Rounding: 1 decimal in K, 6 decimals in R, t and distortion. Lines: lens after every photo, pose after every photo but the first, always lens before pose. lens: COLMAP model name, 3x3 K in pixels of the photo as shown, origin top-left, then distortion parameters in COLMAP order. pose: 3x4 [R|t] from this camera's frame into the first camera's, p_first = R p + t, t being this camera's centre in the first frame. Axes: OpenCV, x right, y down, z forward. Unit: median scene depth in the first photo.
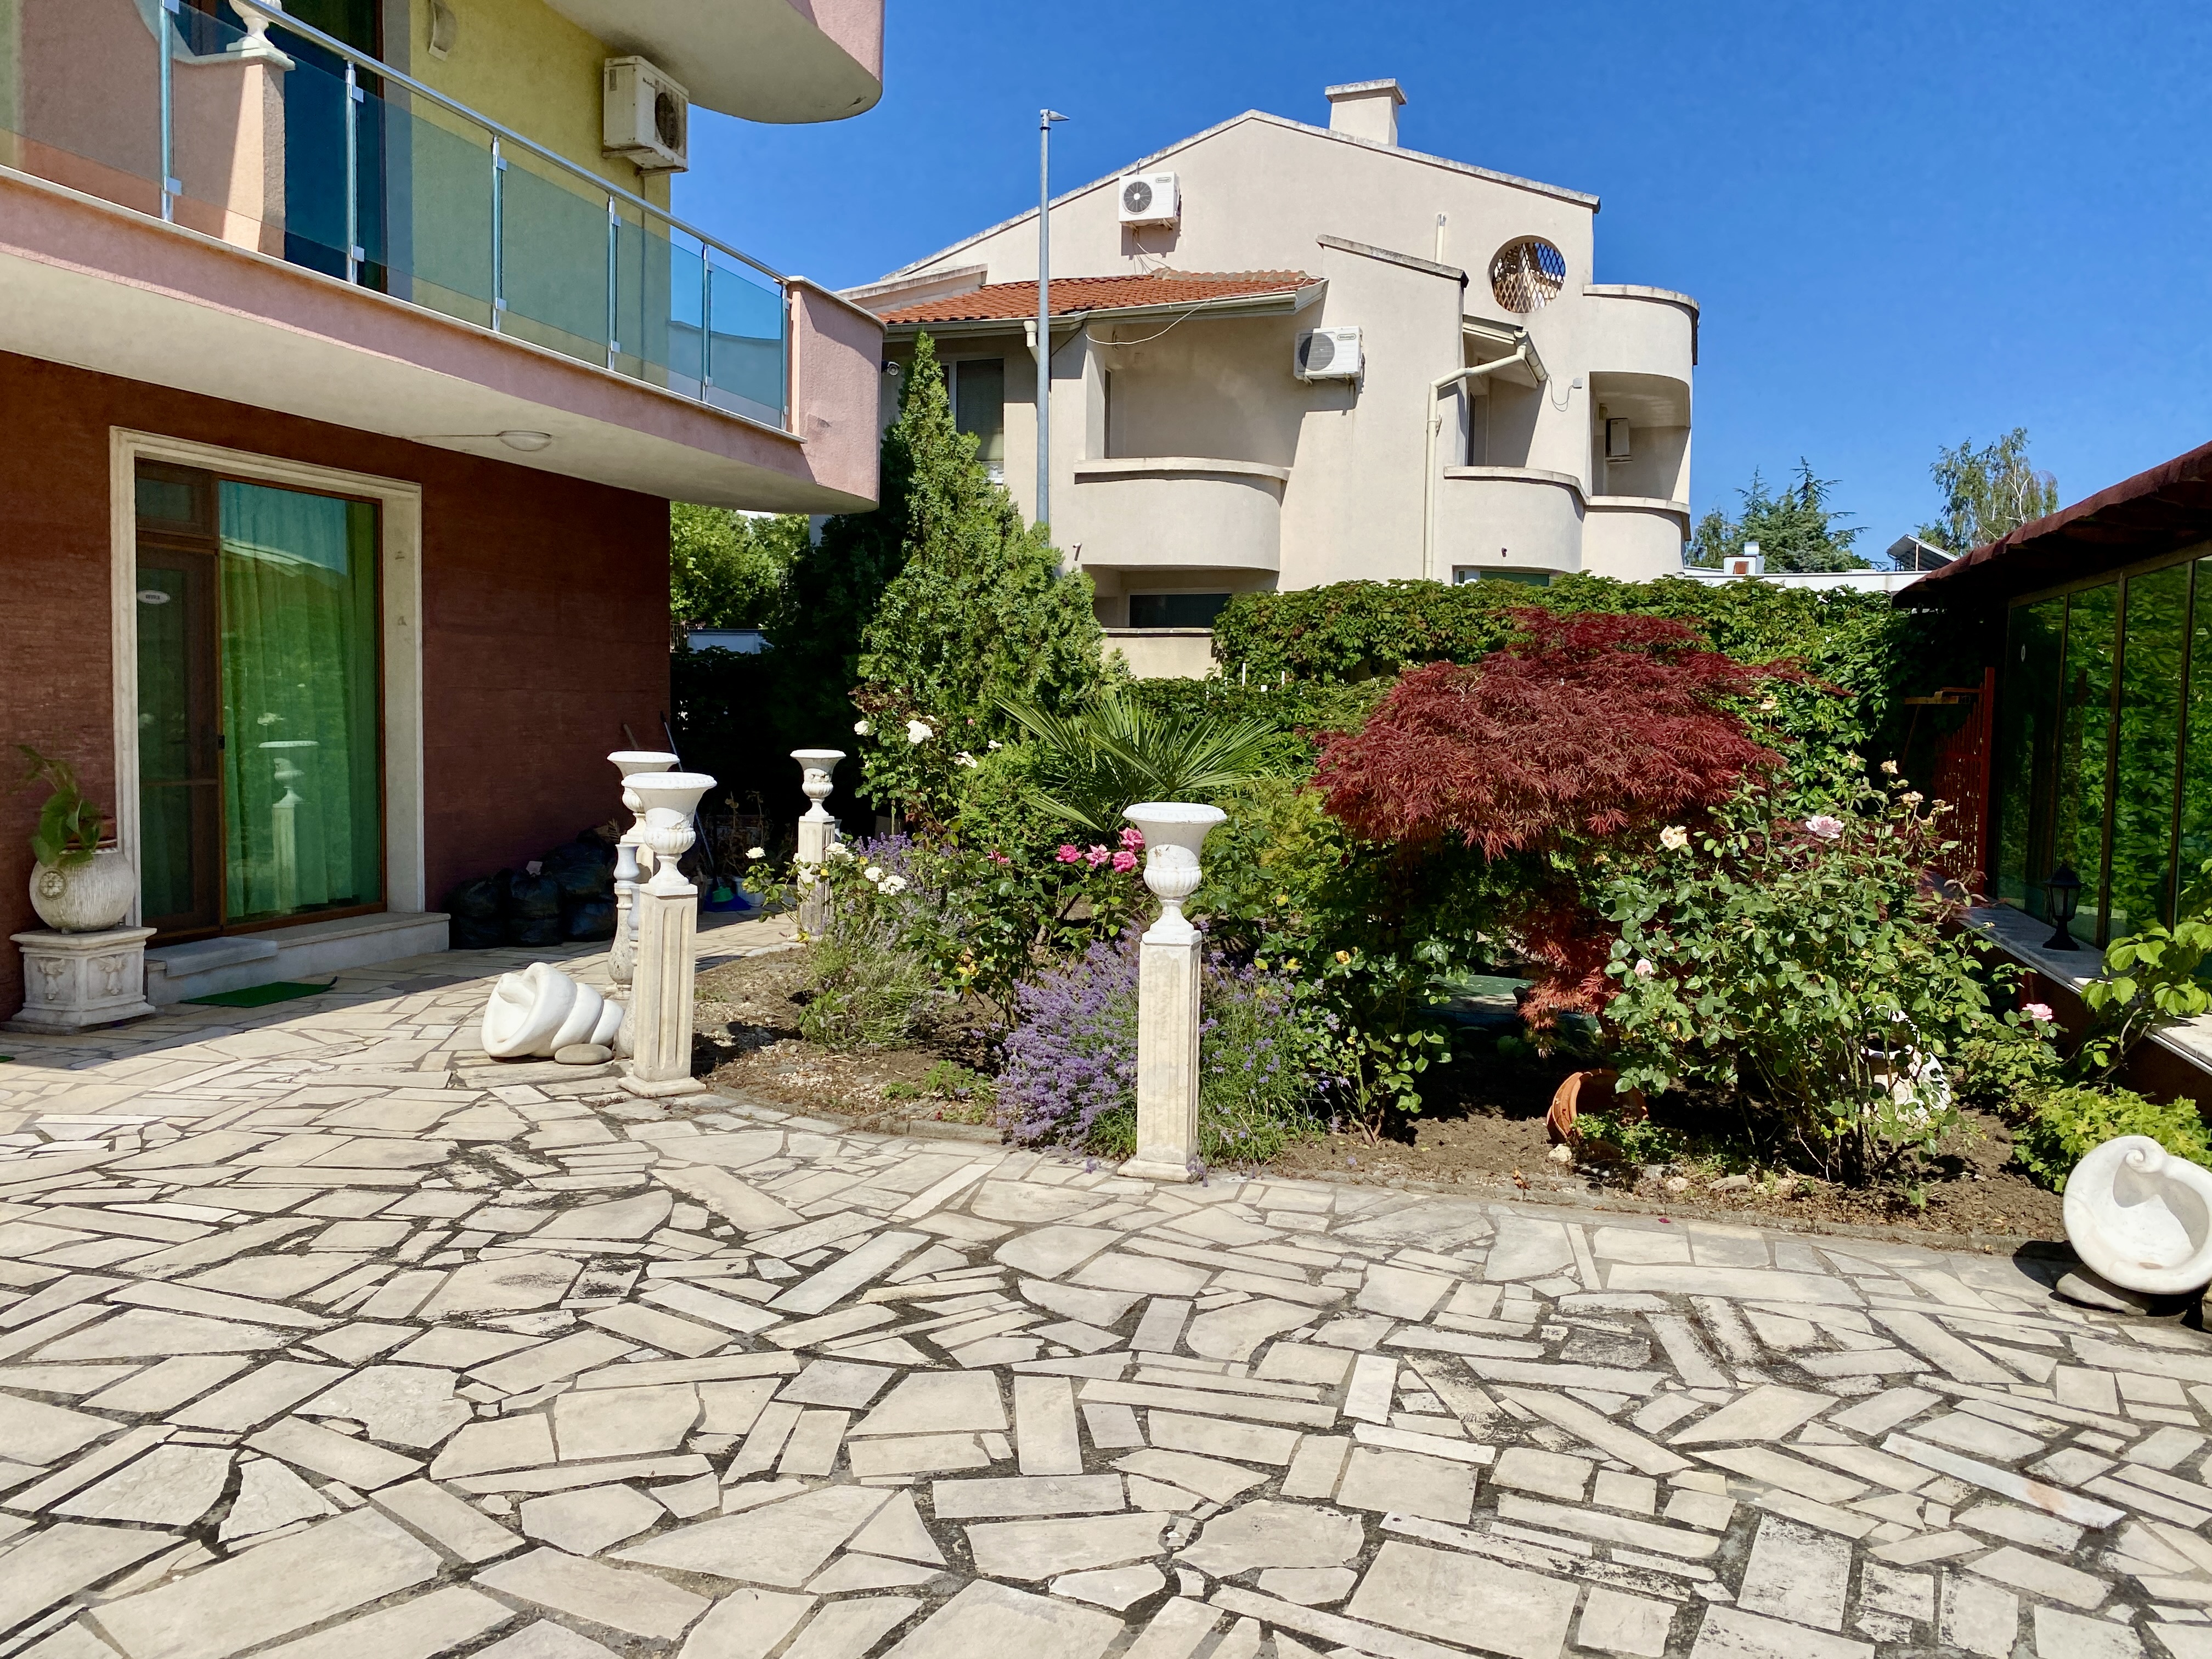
lens RADIAL K [[1659.1, 0, 1102.3], [0, 1659.1, 824.2], [0, 0, 1]] dist [0.009824, 0.002831]
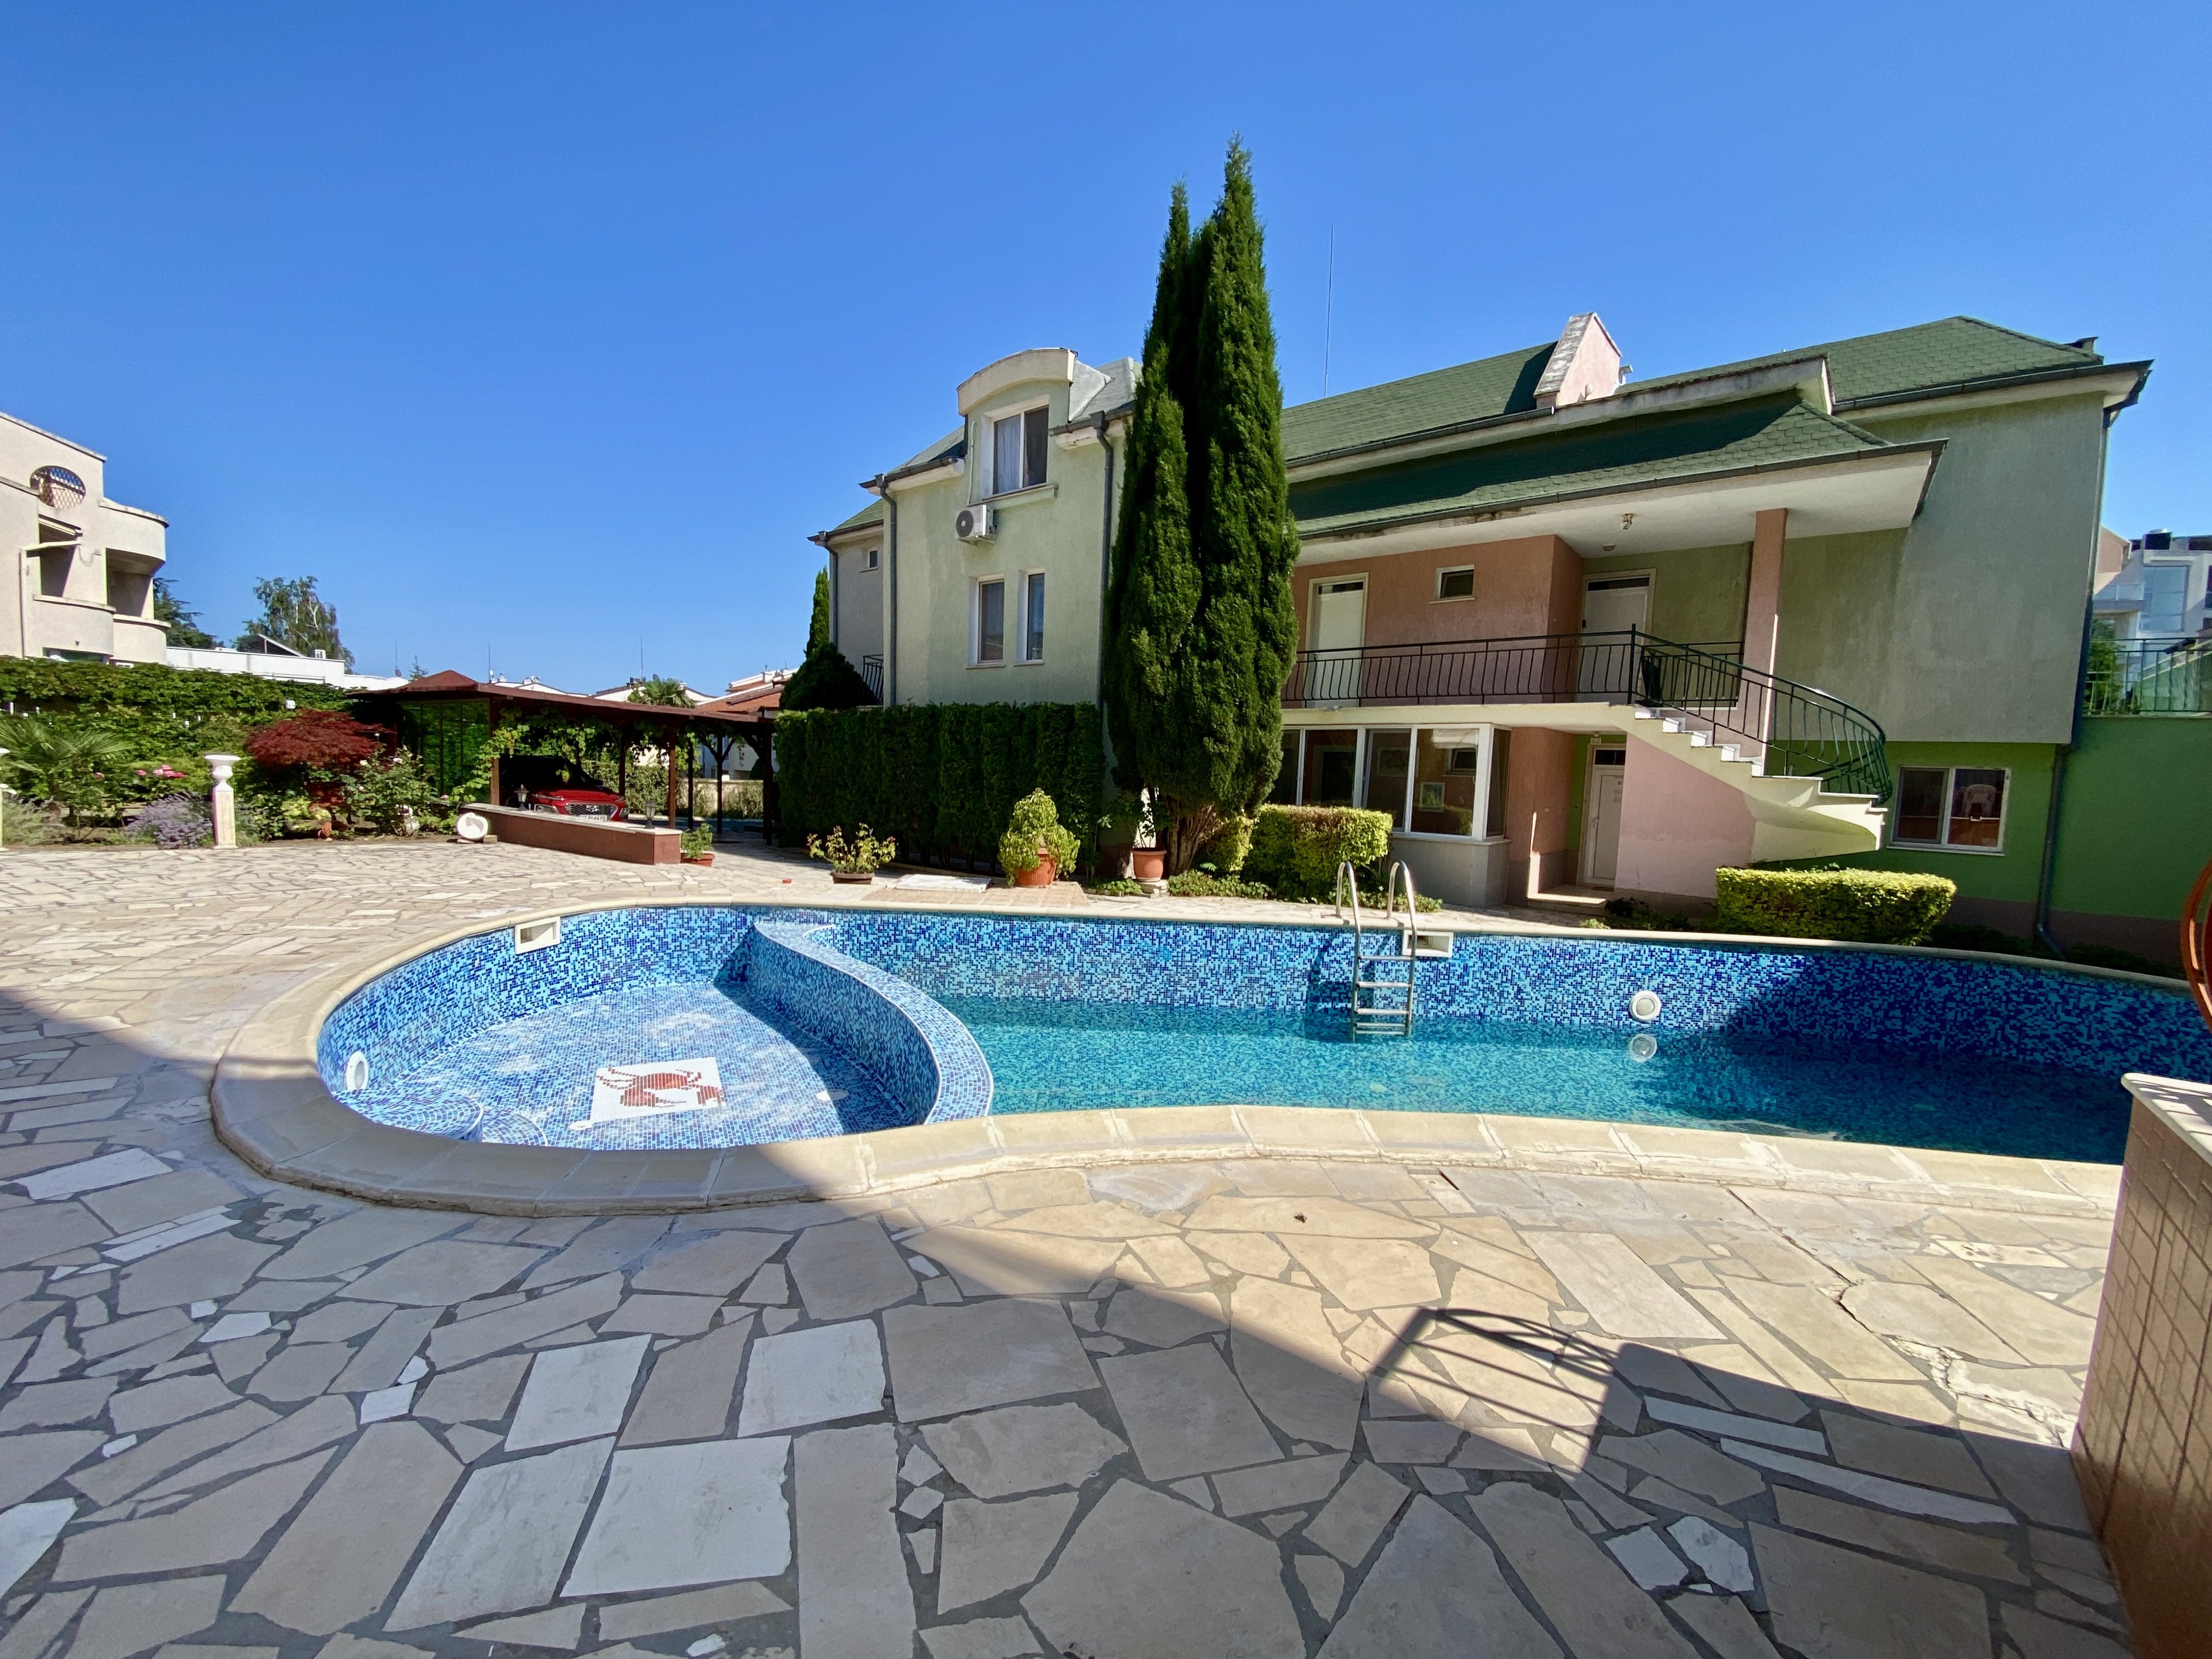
lens RADIAL K [[898.2, 0, 1096.3], [0, 898.2, 838.4], [0, 0, 1]] dist [0.010461, -0.015228]
pose [[0.334467, -0.078479, 0.939134, -0.323570], [0.033757, 0.996885, 0.071283, 0.026103], [-0.941803, 0.007860, 0.336075, -0.425354]]
